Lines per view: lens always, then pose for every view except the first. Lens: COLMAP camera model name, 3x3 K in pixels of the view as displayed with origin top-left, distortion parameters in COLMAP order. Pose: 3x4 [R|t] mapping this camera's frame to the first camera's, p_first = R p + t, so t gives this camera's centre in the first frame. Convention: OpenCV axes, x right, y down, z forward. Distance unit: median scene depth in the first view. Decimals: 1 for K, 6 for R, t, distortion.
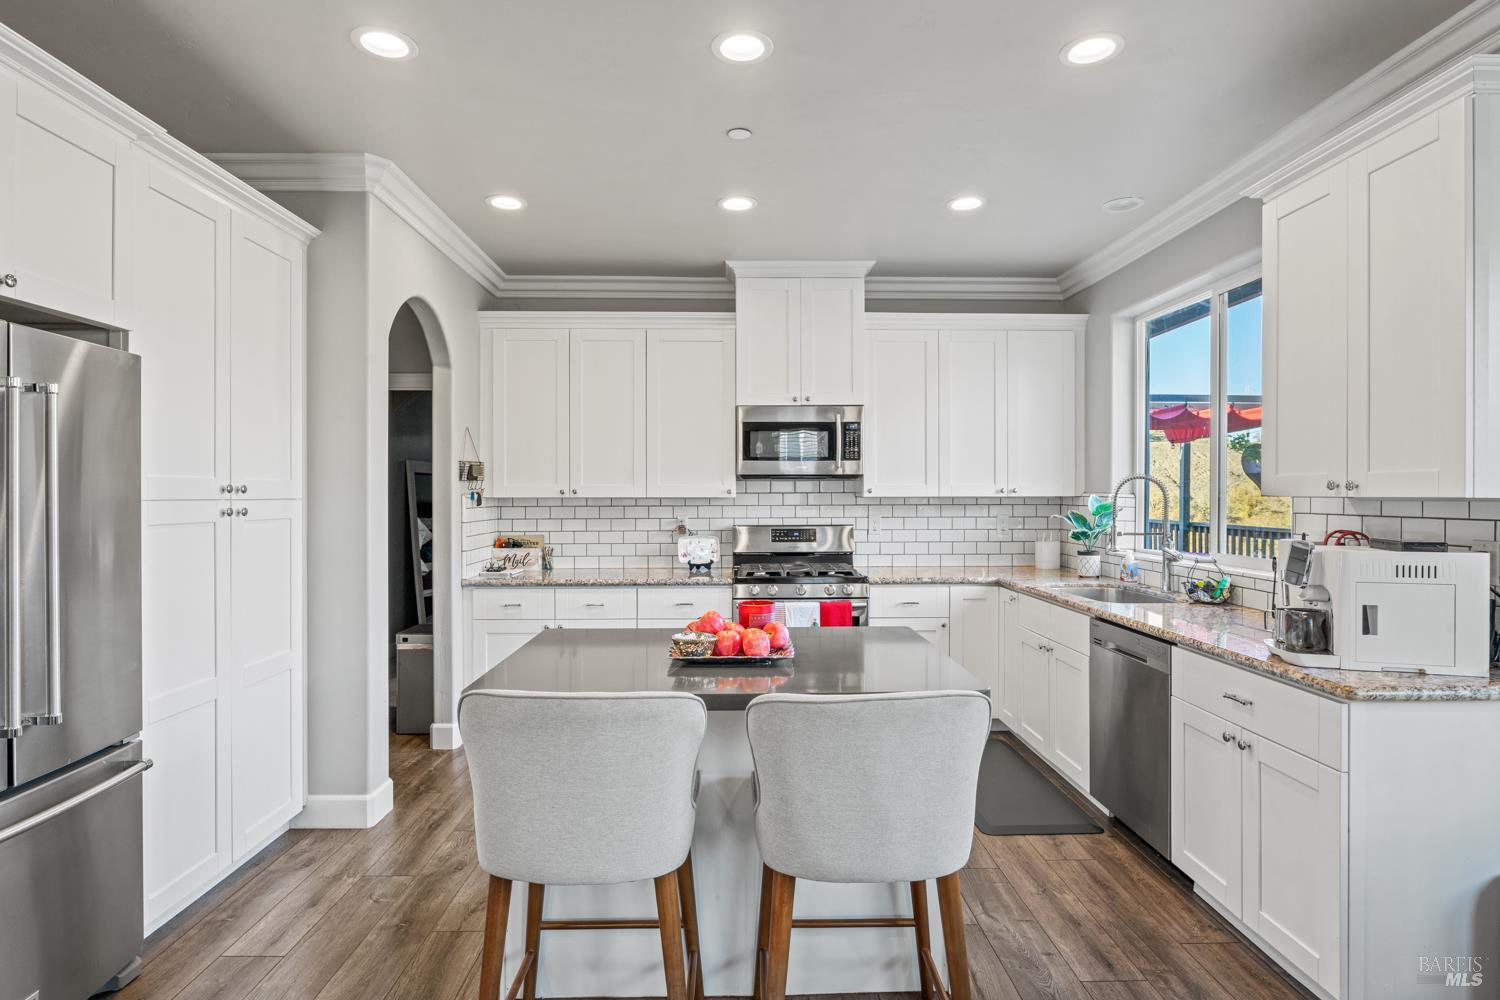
lens RADIAL K [[799.4, 0, 696.9], [0, 799.4, 487.5], [0, 0, 1]] dist [-0.011004, 0.003453]
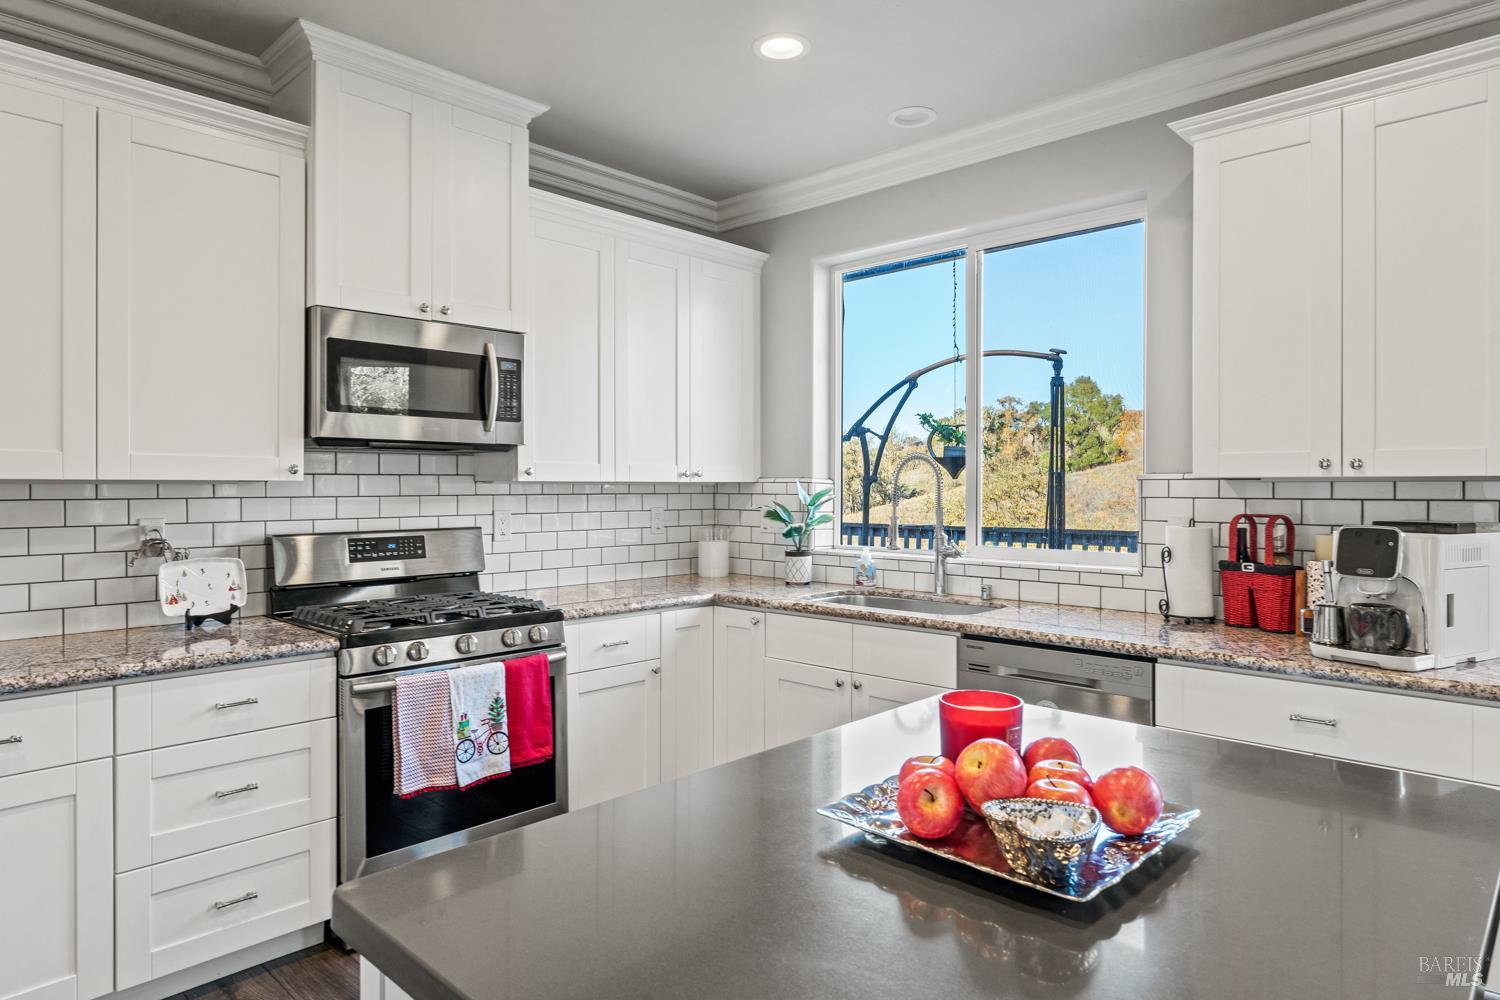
lens RADIAL K [[930.4, 0, 732.8], [0, 930.4, 477.0], [0, 0, 1]] dist [-0.008980, 0.009075]
pose [[0.672606, 0.010108, 0.739932, -0.215096], [-0.007452, 0.999949, -0.006886, 0.012264], [-0.739964, -0.000883, 0.672646, 0.392510]]
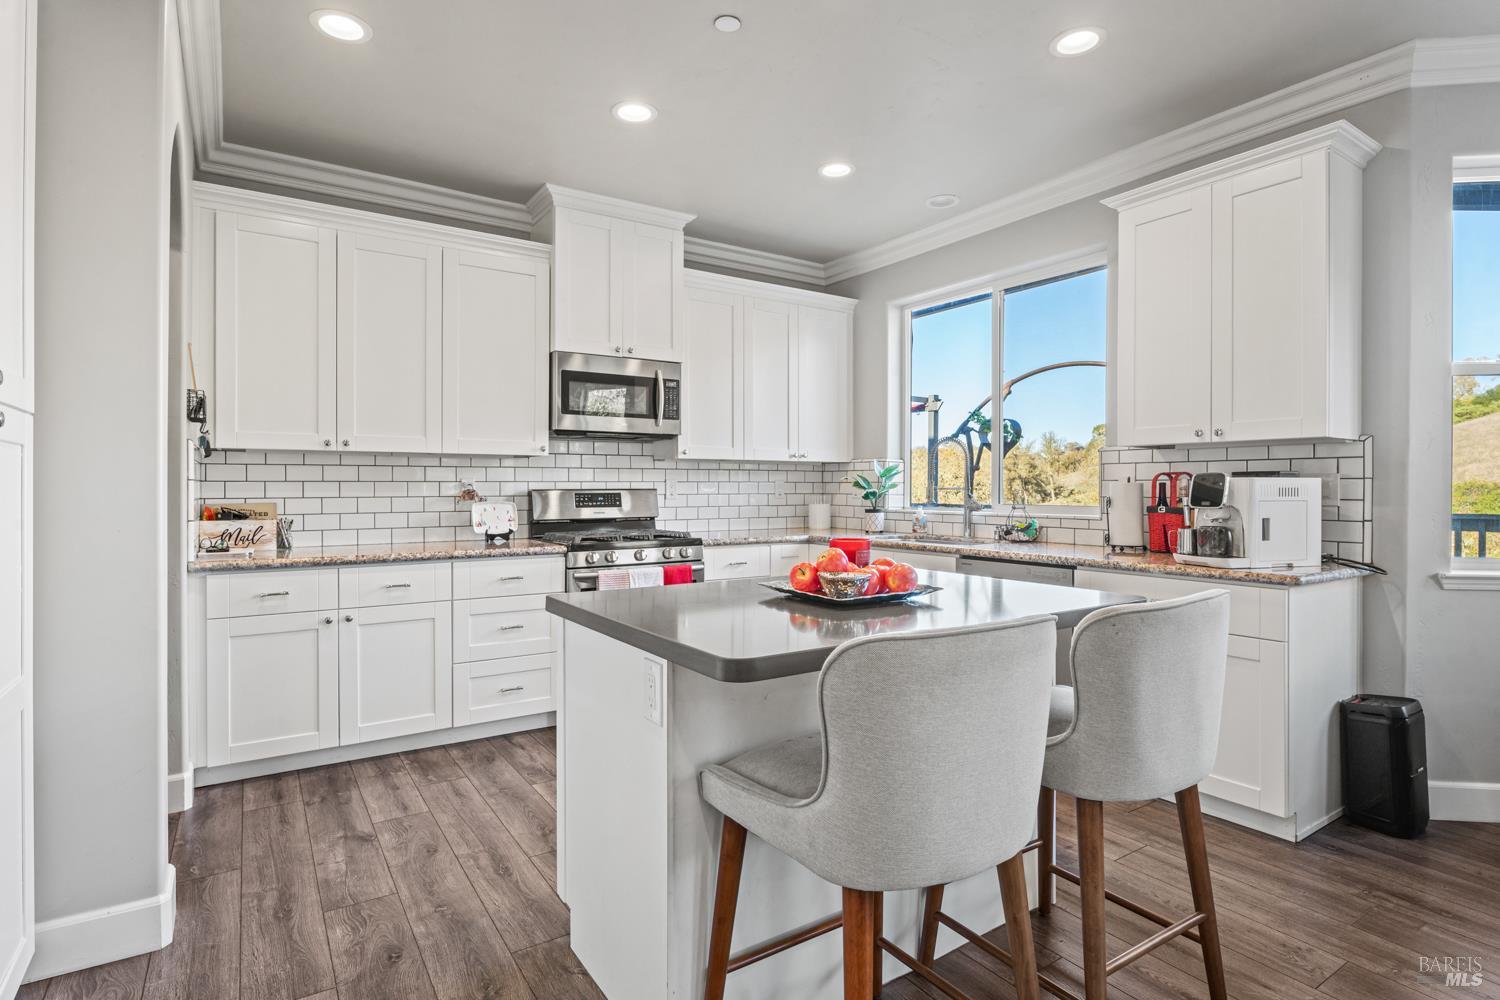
lens RADIAL K [[799.4, 0, 711.7], [0, 799.4, 478.6], [0, 0, 1]] dist [-0.011004, 0.003453]
pose [[0.834593, 0.011574, 0.550745, -0.288769], [-0.008021, 0.999929, -0.008859, 0.044566], [-0.550808, 0.002976, 0.834627, 0.175707]]
